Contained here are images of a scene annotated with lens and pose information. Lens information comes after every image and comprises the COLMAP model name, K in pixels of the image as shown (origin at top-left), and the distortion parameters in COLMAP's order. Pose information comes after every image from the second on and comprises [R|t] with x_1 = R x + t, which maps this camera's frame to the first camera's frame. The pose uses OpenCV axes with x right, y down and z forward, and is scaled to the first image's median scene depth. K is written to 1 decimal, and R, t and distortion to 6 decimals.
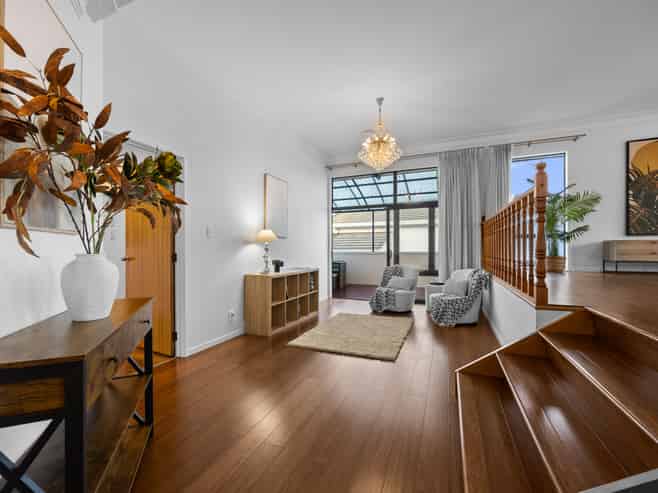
lens RADIAL K [[284.4, 0, 326.5], [0, 284.4, 245.5], [0, 0, 1]] dist [-0.000919, 0.000345]
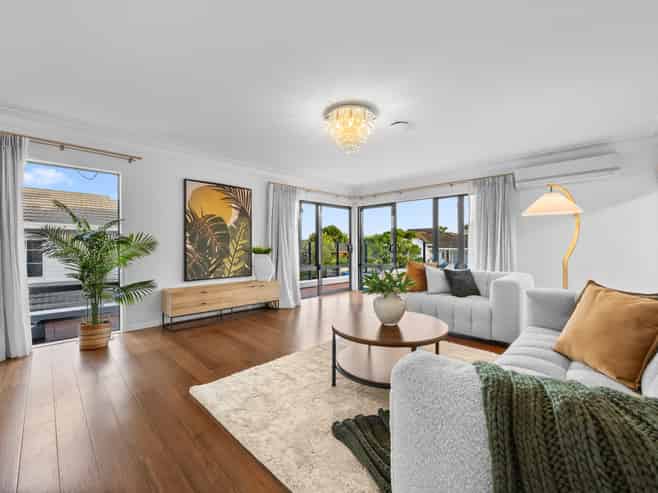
lens RADIAL K [[284.4, 0, 328.2], [0, 284.4, 247.2], [0, 0, 1]] dist [-0.000919, 0.000345]
pose [[0.356876, -0.007539, 0.934121, 0.368508], [-0.004471, 0.999942, 0.009779, -0.157575], [-0.934141, -0.007666, 0.356822, 0.242986]]
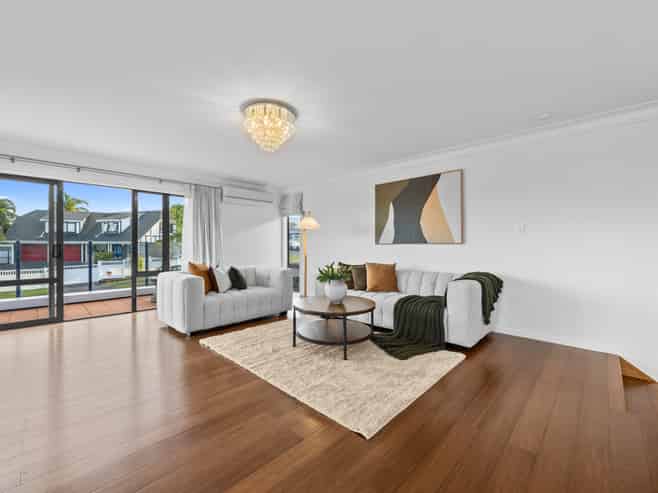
lens RADIAL K [[284.4, 0, 334.2], [0, 284.4, 247.9], [0, 0, 1]] dist [-0.000919, 0.000345]
pose [[-0.933969, 0.003359, 0.357339, 0.633380], [0.000719, 0.999971, -0.007521, -0.141502], [-0.357354, -0.006767, -0.933944, 0.964790]]
